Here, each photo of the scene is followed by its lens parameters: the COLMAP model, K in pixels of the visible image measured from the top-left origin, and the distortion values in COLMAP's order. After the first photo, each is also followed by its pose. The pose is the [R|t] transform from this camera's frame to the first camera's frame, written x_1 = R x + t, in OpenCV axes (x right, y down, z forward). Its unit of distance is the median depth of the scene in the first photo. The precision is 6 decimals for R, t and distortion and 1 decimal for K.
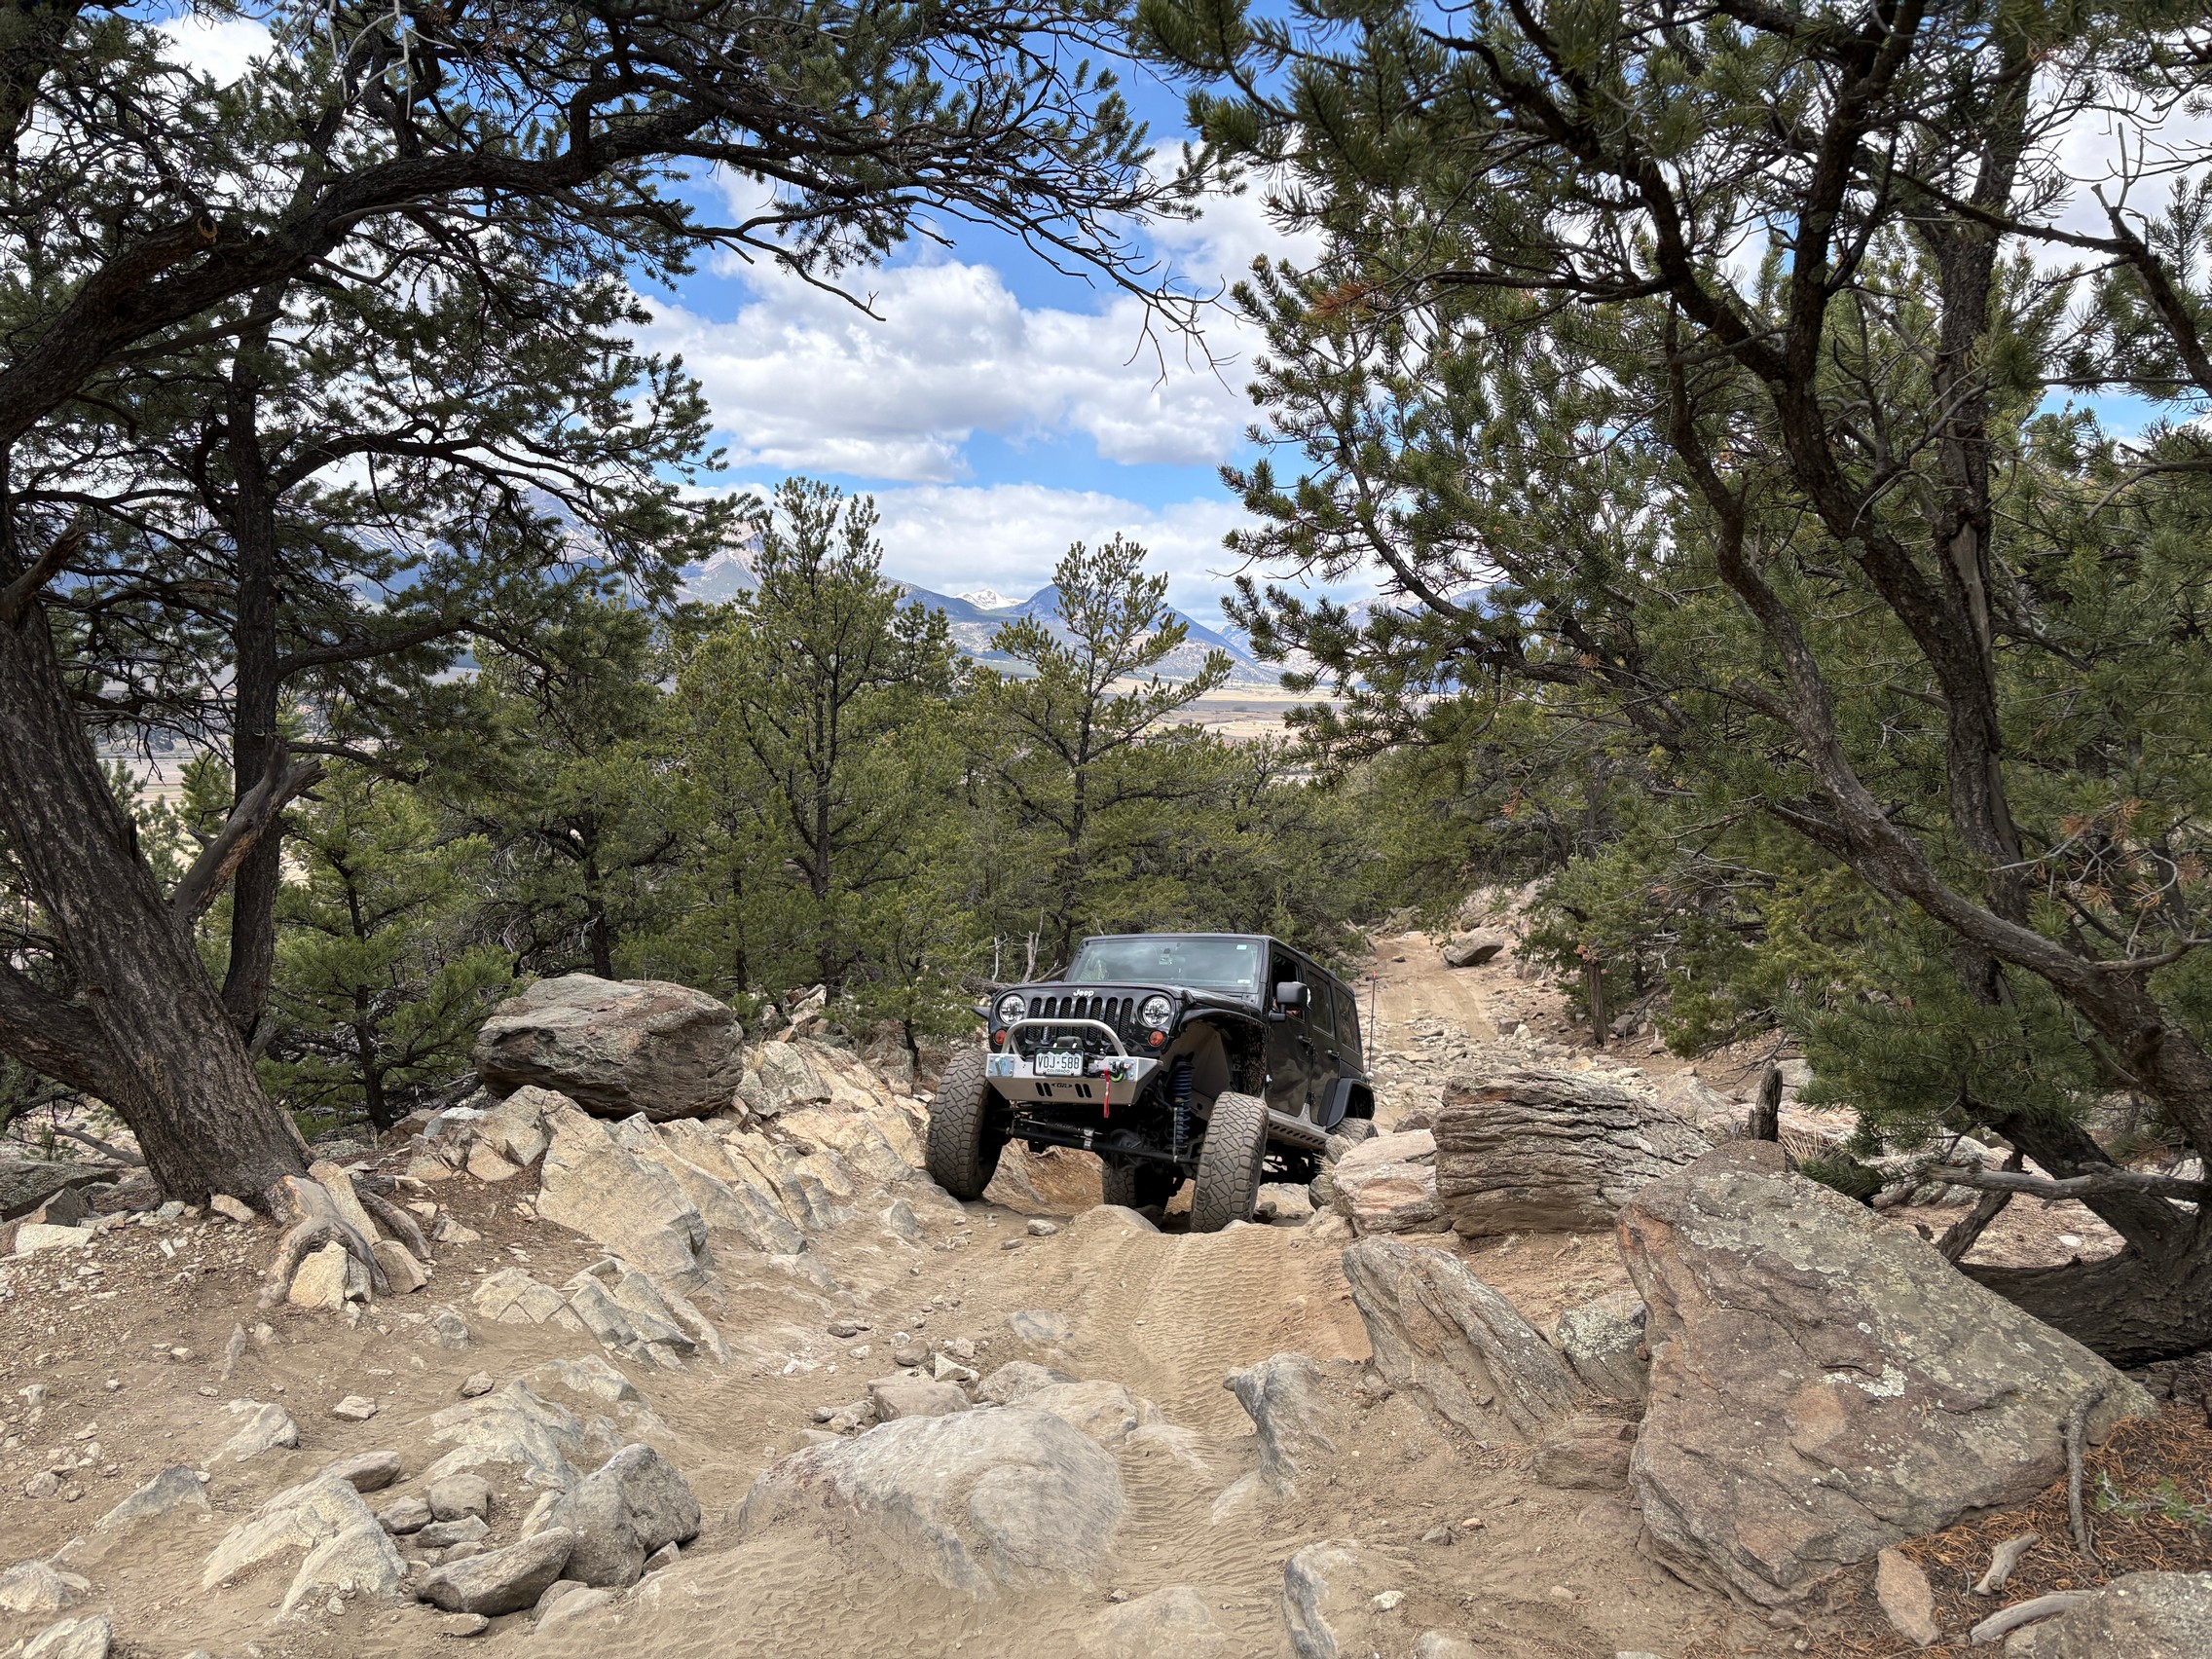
lens RADIAL K [[1741.1, 0, 1106.0], [0, 1741.1, 829.5], [0, 0, 1]] dist [0.002487, -0.001600]
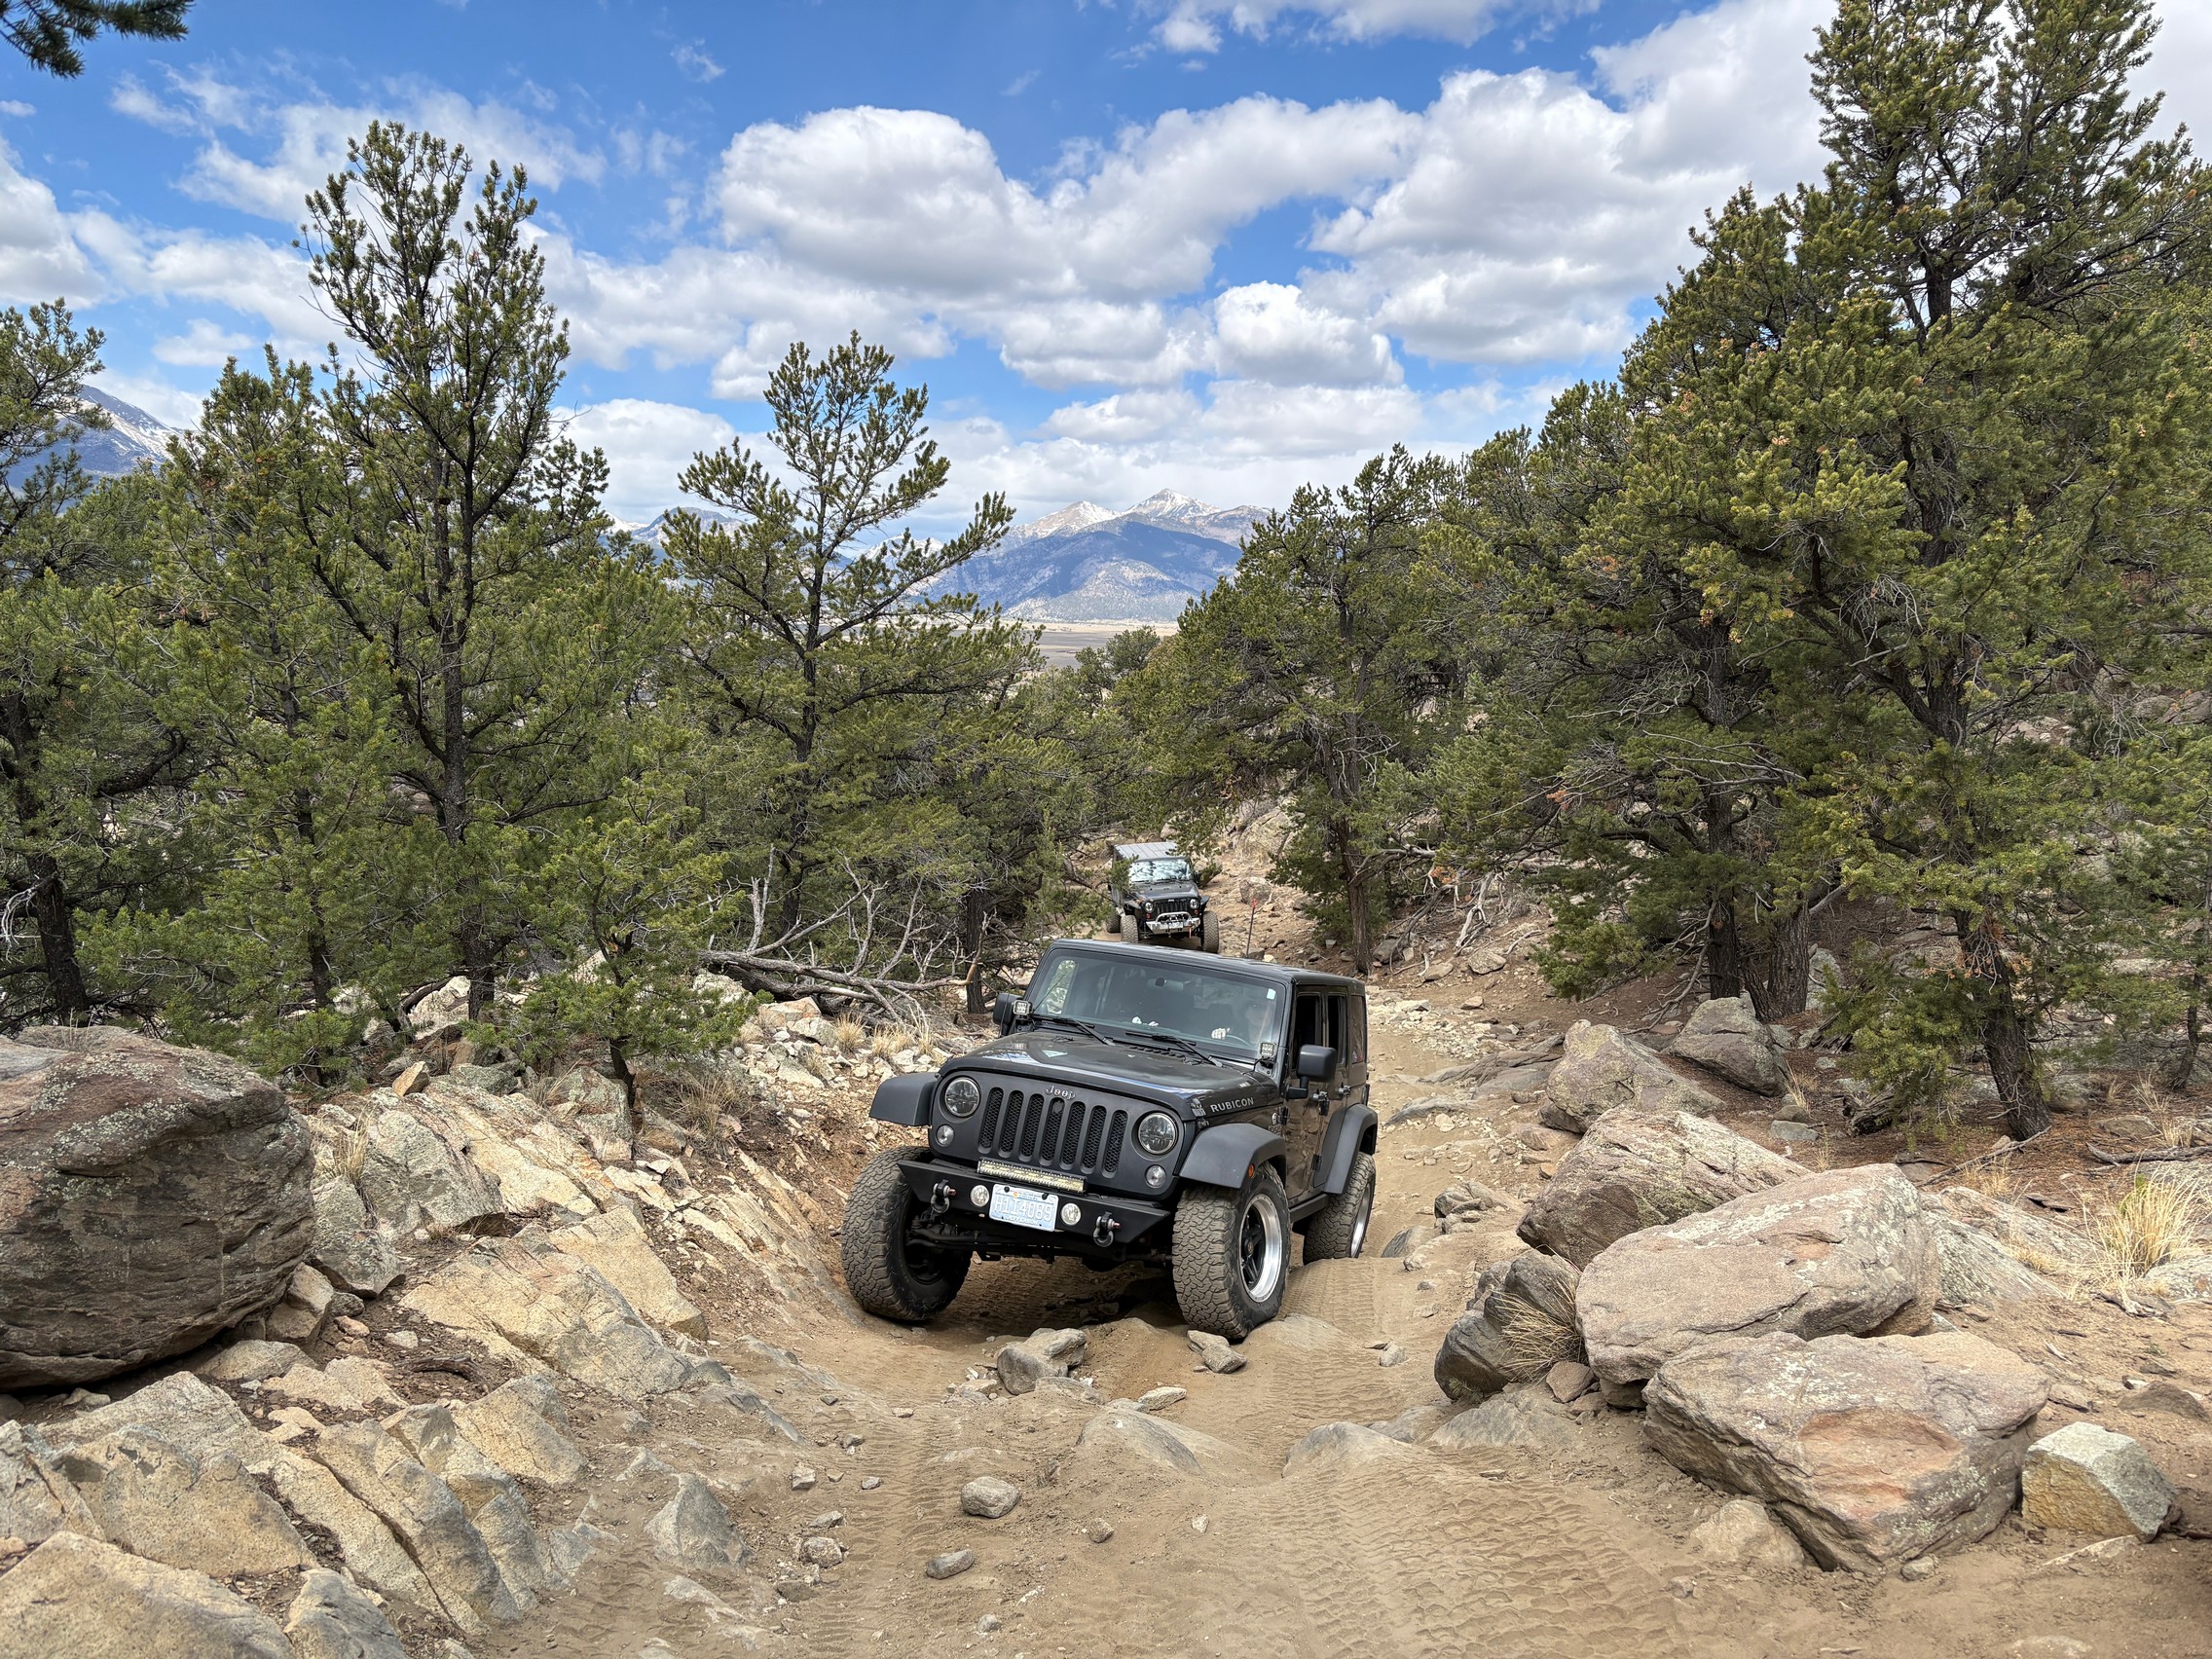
lens RADIAL K [[1741.1, 0, 1106.0], [0, 1741.1, 829.5], [0, 0, 1]] dist [0.002487, -0.001600]
pose [[0.977825, -0.030703, 0.207163, -0.068673], [0.022721, 0.998909, 0.040802, 0.016843], [-0.208190, -0.035190, 0.977455, 0.362187]]
